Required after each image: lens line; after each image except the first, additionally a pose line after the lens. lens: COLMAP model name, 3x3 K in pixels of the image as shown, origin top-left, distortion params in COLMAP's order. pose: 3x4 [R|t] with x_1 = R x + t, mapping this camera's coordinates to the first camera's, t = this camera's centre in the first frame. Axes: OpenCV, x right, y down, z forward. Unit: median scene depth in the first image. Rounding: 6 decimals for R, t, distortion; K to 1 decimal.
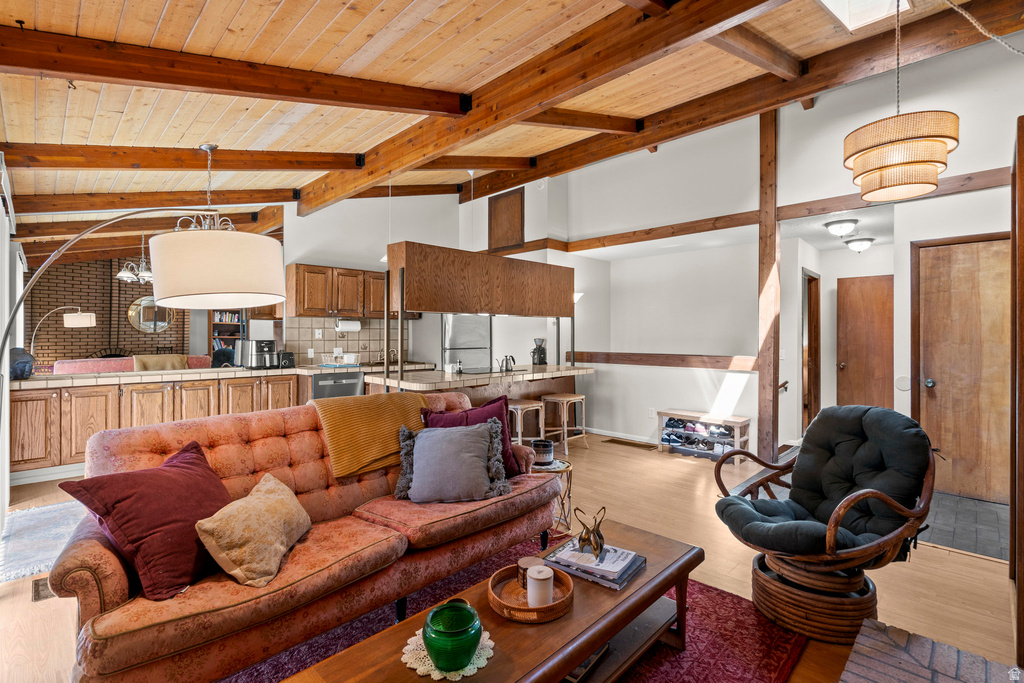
lens RADIAL K [[468.6, 0, 516.8], [0, 468.6, 337.4], [0, 0, 1]] dist [-0.002898, 0.000909]
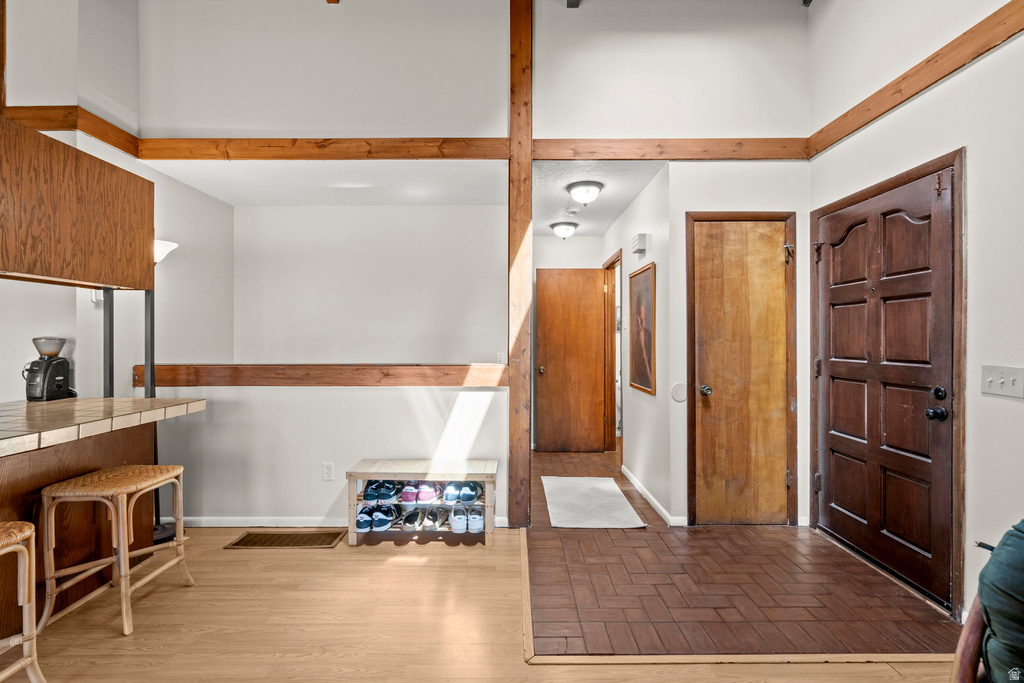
lens RADIAL K [[468.6, 0, 512.1], [0, 468.6, 338.3], [0, 0, 1]] dist [-0.002898, 0.000909]
pose [[0.716035, 0.001184, 0.698063, 0.061053], [0.004209, 0.999973, -0.006014, 0.008957], [-0.698052, 0.007244, 0.716011, 0.484343]]
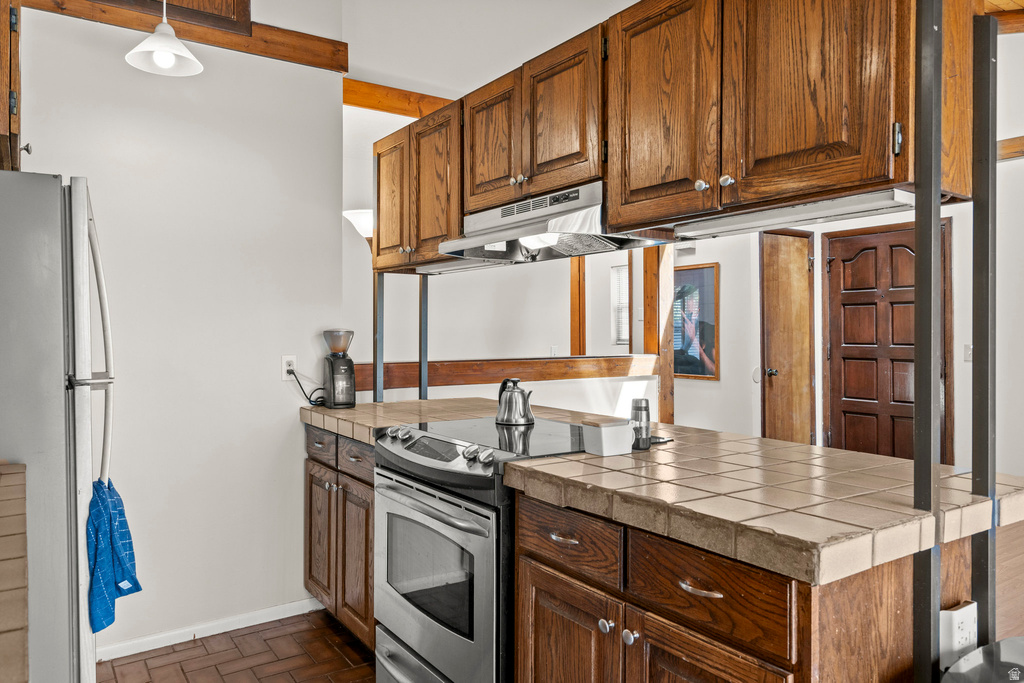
lens RADIAL K [[710.0, 0, 500.5], [0, 710.0, 324.2], [0, 0, 1]] dist [0.005341, -0.005234]
pose [[0.203598, 0.008774, 0.979015, -0.511469], [0.008006, 0.999911, -0.010626, 0.006132], [-0.979022, 0.010001, 0.203510, 0.925708]]
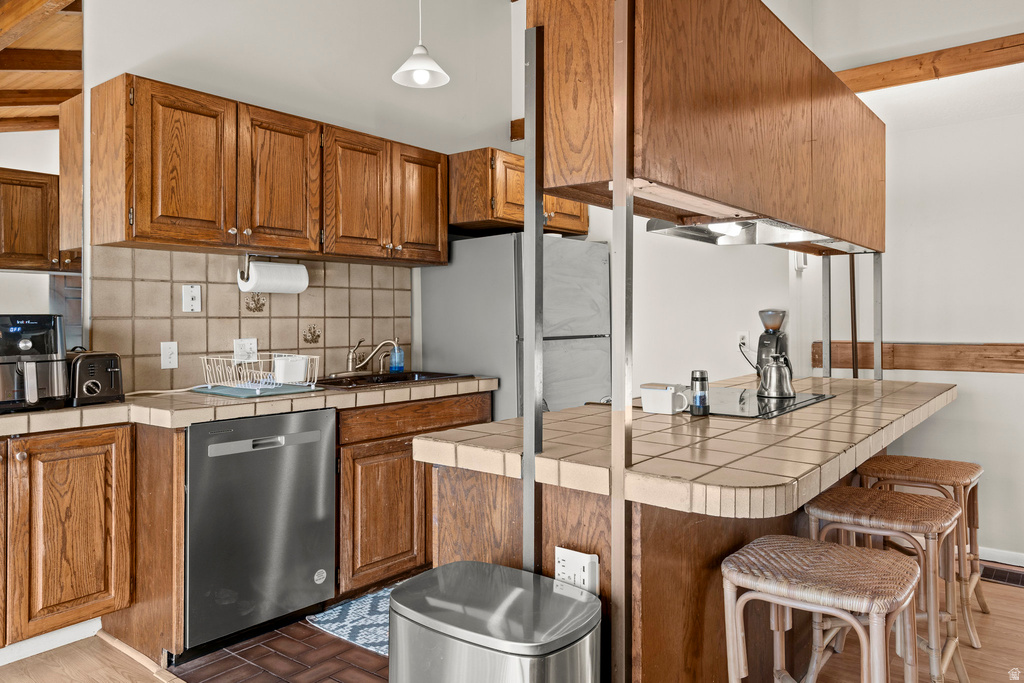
lens RADIAL K [[710.0, 0, 522.7], [0, 710.0, 313.9], [0, 0, 1]] dist [0.005341, -0.005234]
pose [[0.994338, -0.006779, 0.106043, -0.265814], [0.008085, 0.999897, -0.011898, 0.013593], [-0.105951, 0.012688, 0.994290, 0.511019]]
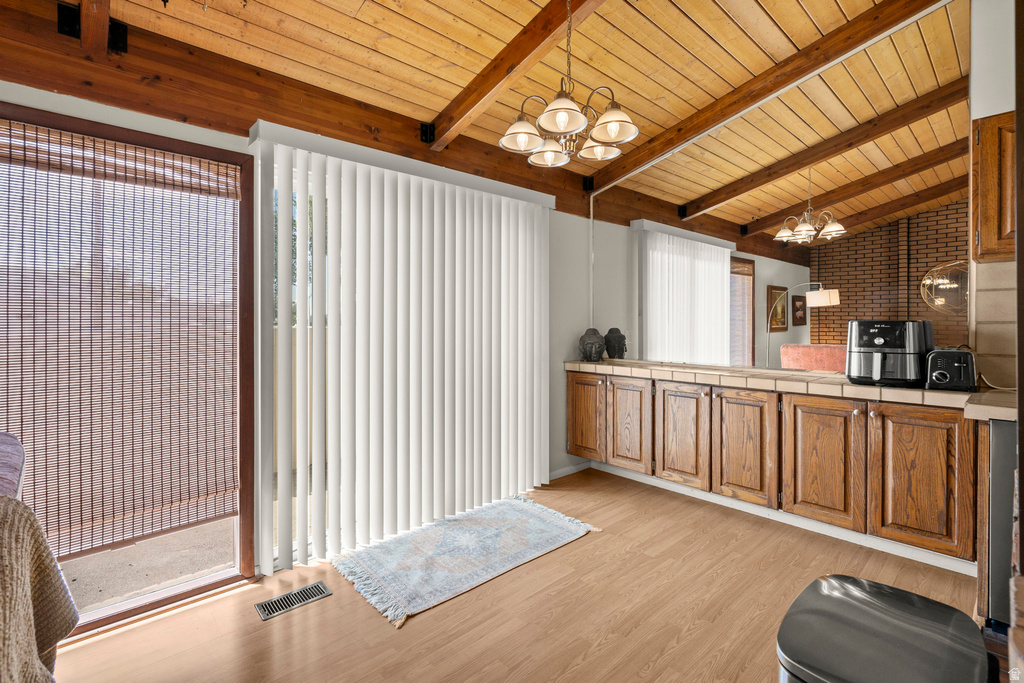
lens RADIAL K [[468.6, 0, 508.3], [0, 468.6, 321.9], [0, 0, 1]] dist [-0.002898, 0.000909]
pose [[-0.061365, -0.000804, -0.998115, -0.070307], [-0.000418, 1.000000, -0.000780, 0.007693], [0.998115, 0.000369, -0.061365, 0.666481]]
